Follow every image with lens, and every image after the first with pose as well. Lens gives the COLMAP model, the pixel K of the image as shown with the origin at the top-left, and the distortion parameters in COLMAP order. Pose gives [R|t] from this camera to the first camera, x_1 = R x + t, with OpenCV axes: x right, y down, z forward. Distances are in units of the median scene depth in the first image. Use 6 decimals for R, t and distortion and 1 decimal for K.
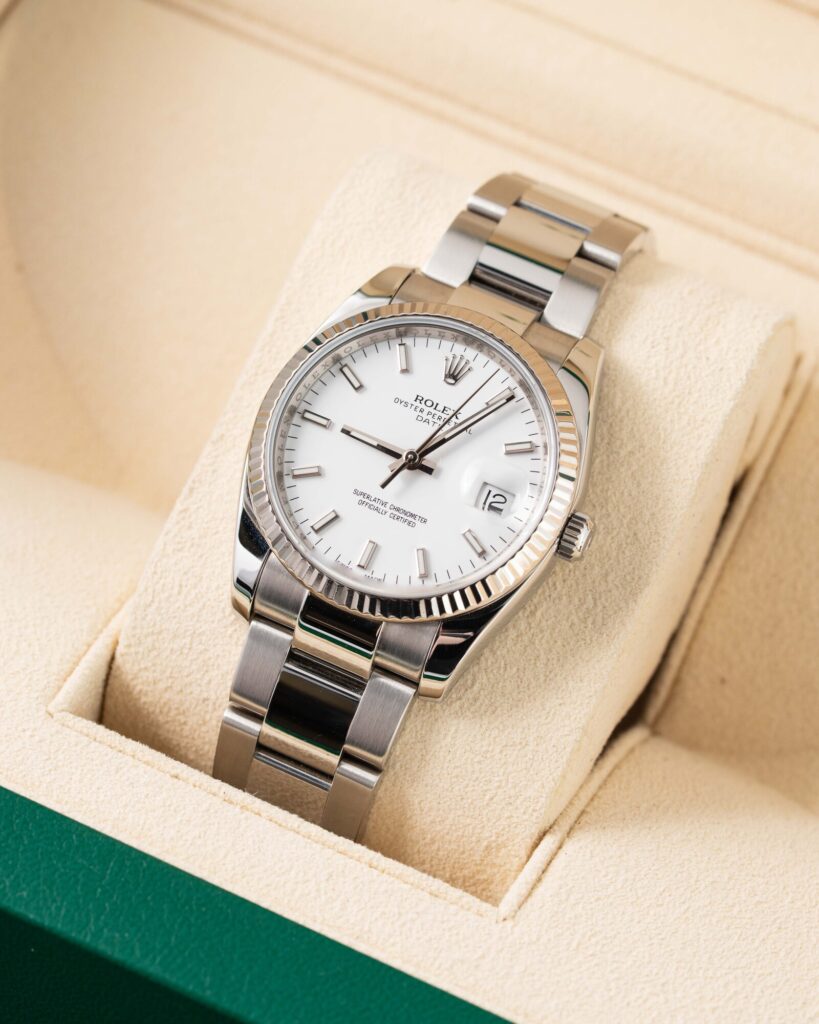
lens RADIAL K [[7407.5, 0, 413.0], [0, 7407.5, 514.7], [0, 0, 1]] dist [0.764666, 0.000000]
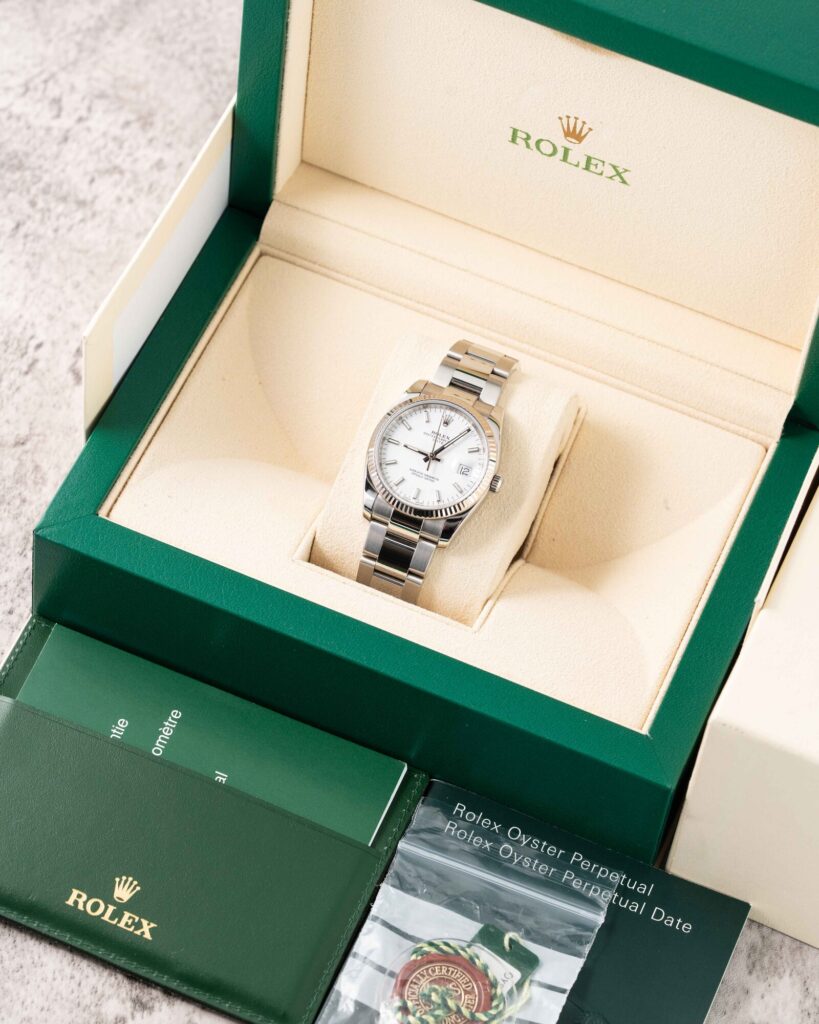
lens RADIAL K [[7407.5, 0, 409.2], [0, 7407.5, 513.5], [0, 0, 1]] dist [0.764666, 0.000000]
pose [[0.998705, -0.036656, 0.035287, -0.098421], [0.036499, 0.999321, 0.005067, -0.000836], [-0.035449, -0.003773, 0.999364, -1.552486]]
